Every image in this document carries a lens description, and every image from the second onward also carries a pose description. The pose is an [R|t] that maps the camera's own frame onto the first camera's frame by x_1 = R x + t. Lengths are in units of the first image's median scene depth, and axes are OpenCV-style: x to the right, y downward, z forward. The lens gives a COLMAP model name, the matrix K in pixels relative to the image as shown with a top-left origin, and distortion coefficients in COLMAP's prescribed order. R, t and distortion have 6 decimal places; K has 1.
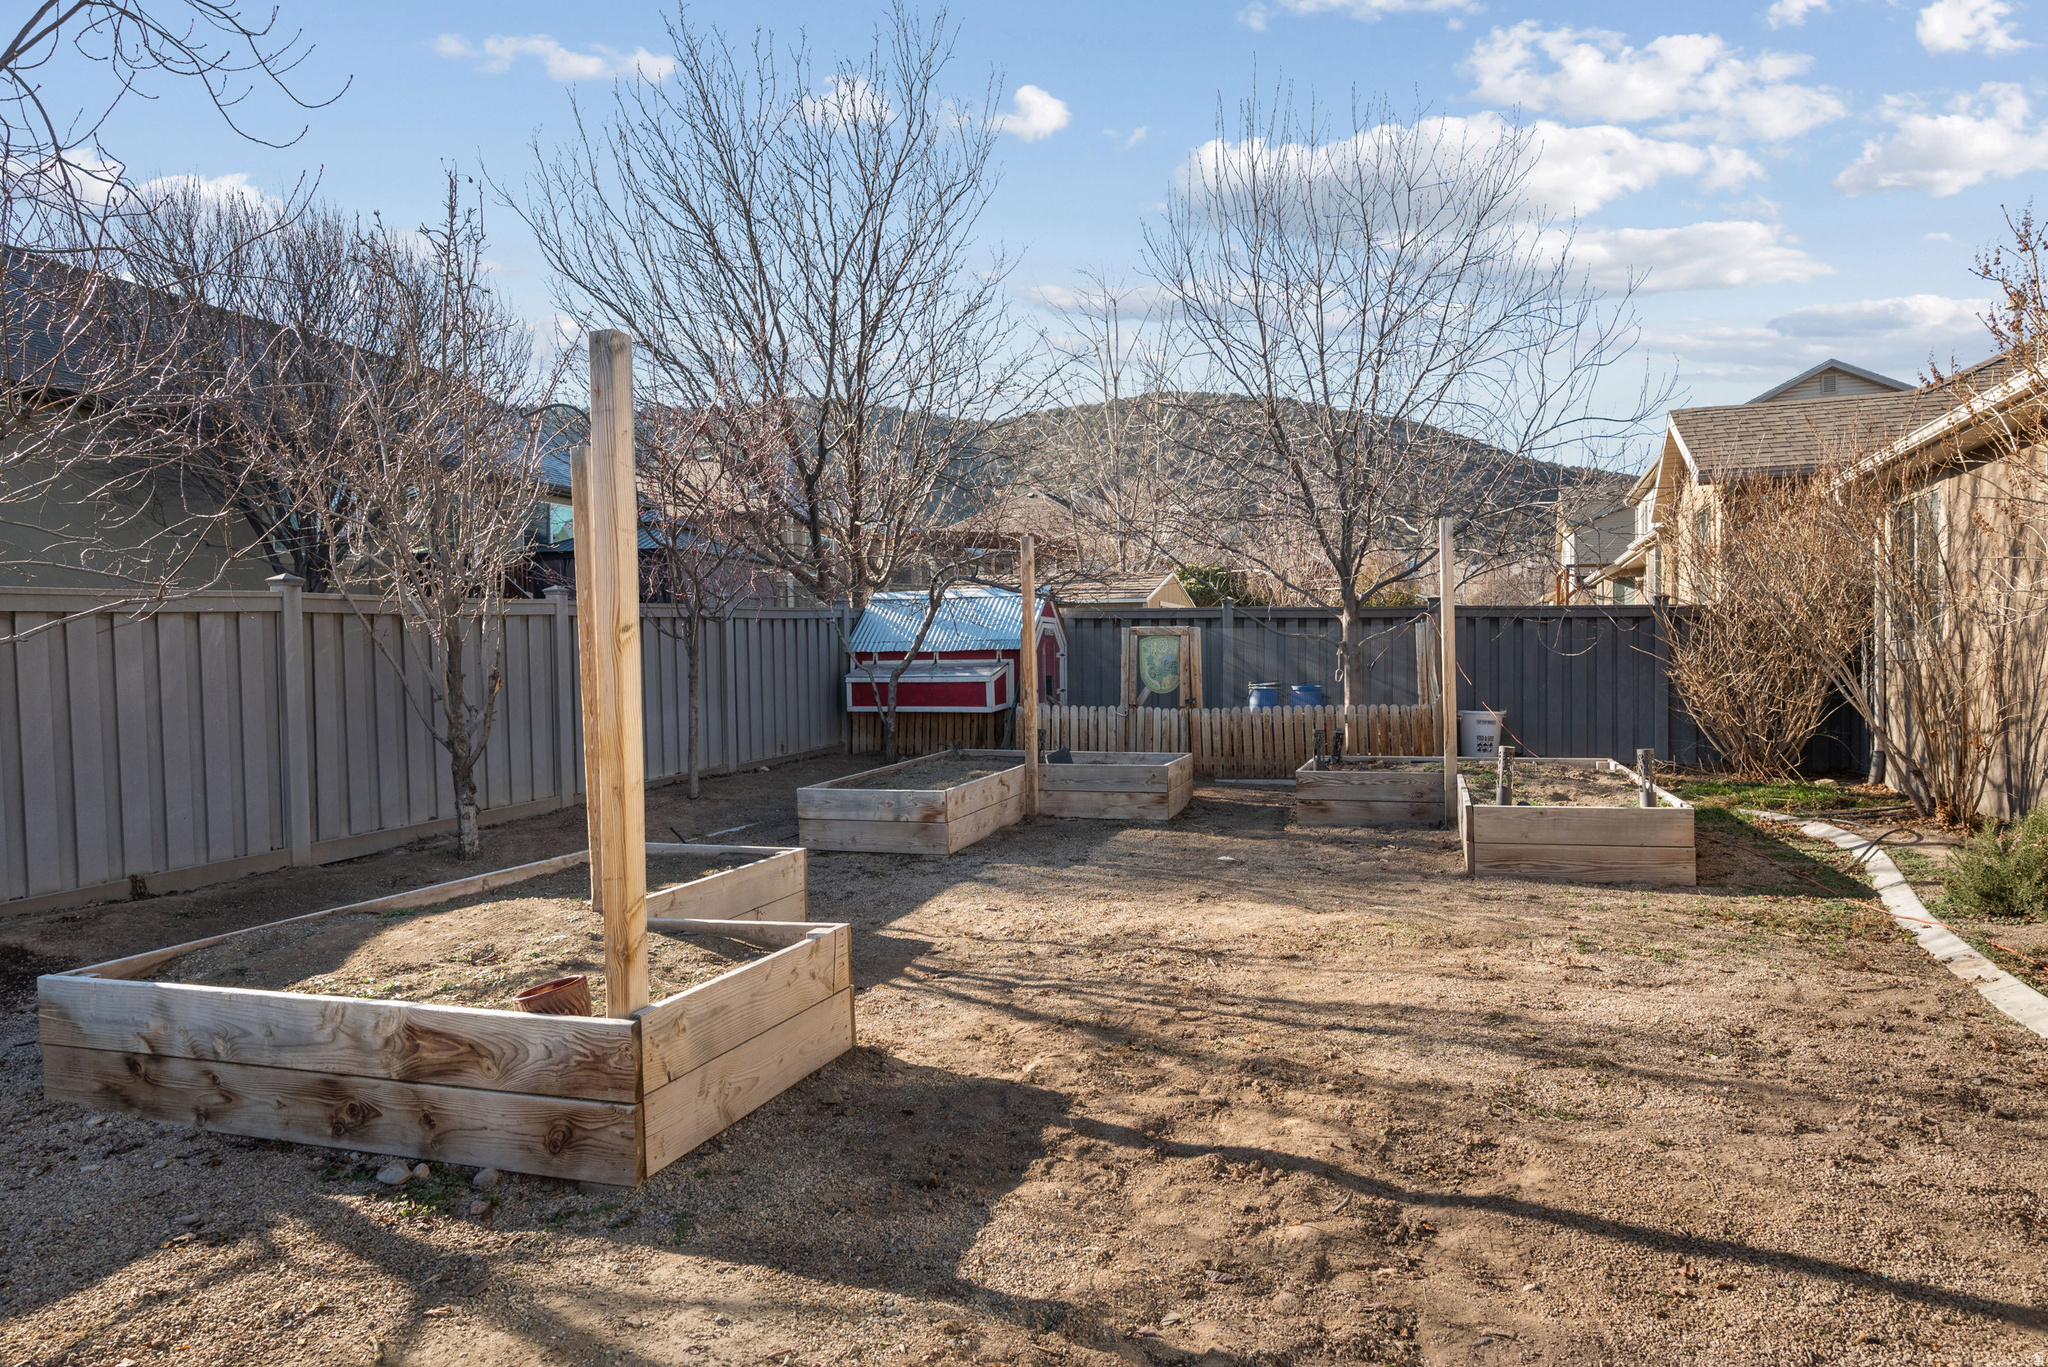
lens RADIAL K [[1174.6, 0, 1003.2], [0, 1174.6, 687.5], [0, 0, 1]] dist [-0.004818, 0.000154]
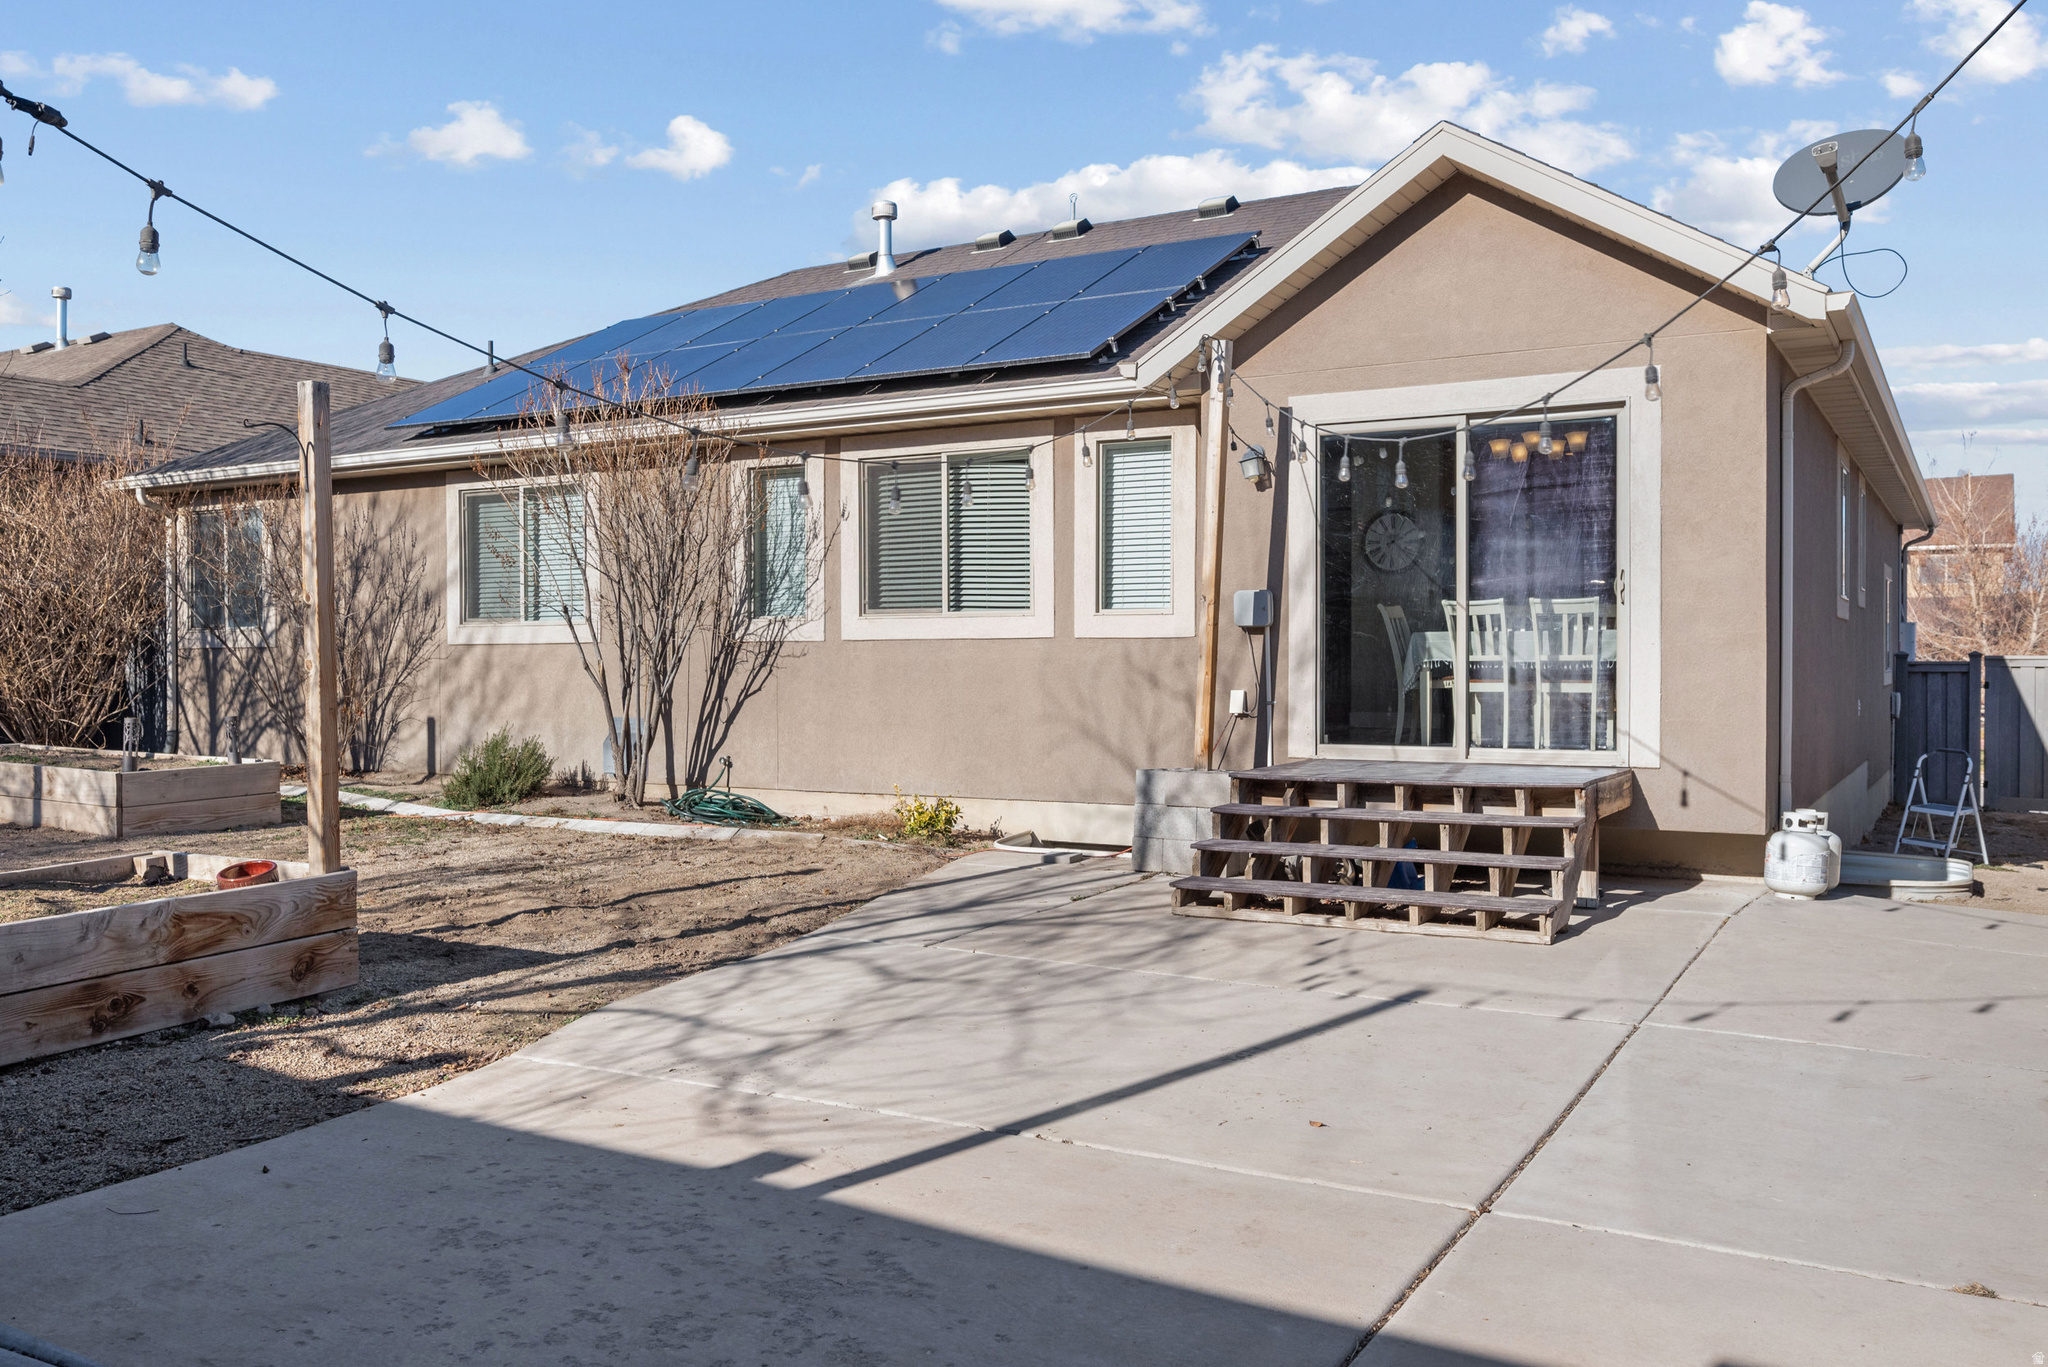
lens RADIAL K [[1701.0, 0, 1027.8], [0, 1701.0, 678.0], [0, 0, 1]] dist [-0.006196, 0.003519]
pose [[0.162751, 0.001577, 0.986666, -0.575959], [0.012673, 0.999913, -0.003689, 0.017164], [-0.986586, 0.013105, 0.162717, -0.041674]]
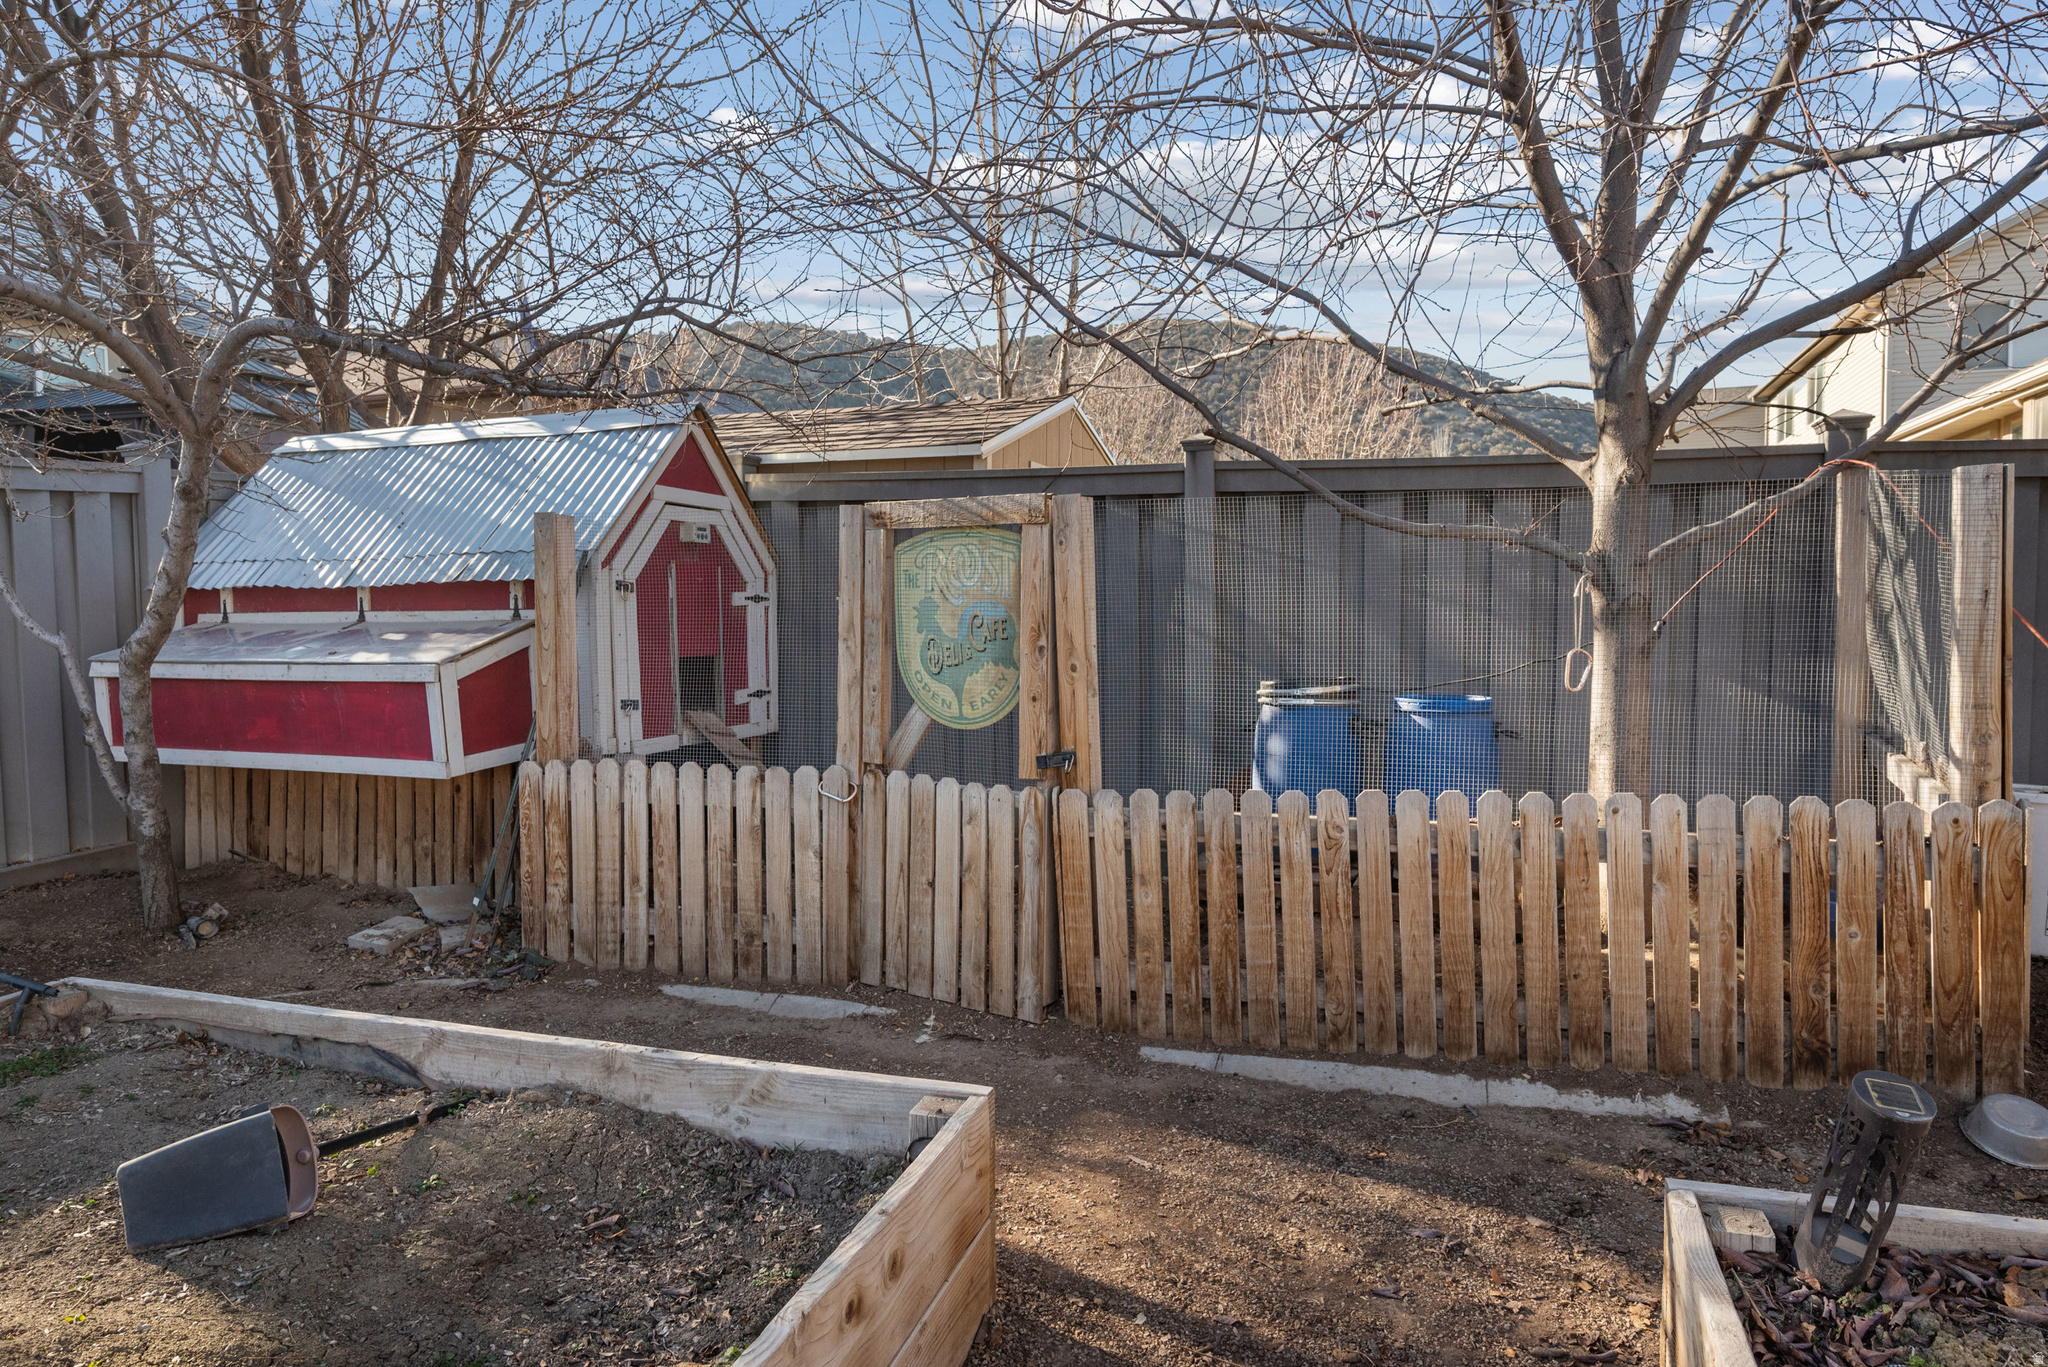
lens RADIAL K [[1318.9, 0, 1006.1], [0, 1318.9, 686.0], [0, 0, 1]] dist [-0.004729, 0.000308]
pose [[0.999615, 0.001215, 0.027729, 0.138855], [-0.002192, 0.999377, 0.035230, -0.017591], [-0.027669, -0.035278, 0.998994, 0.687717]]
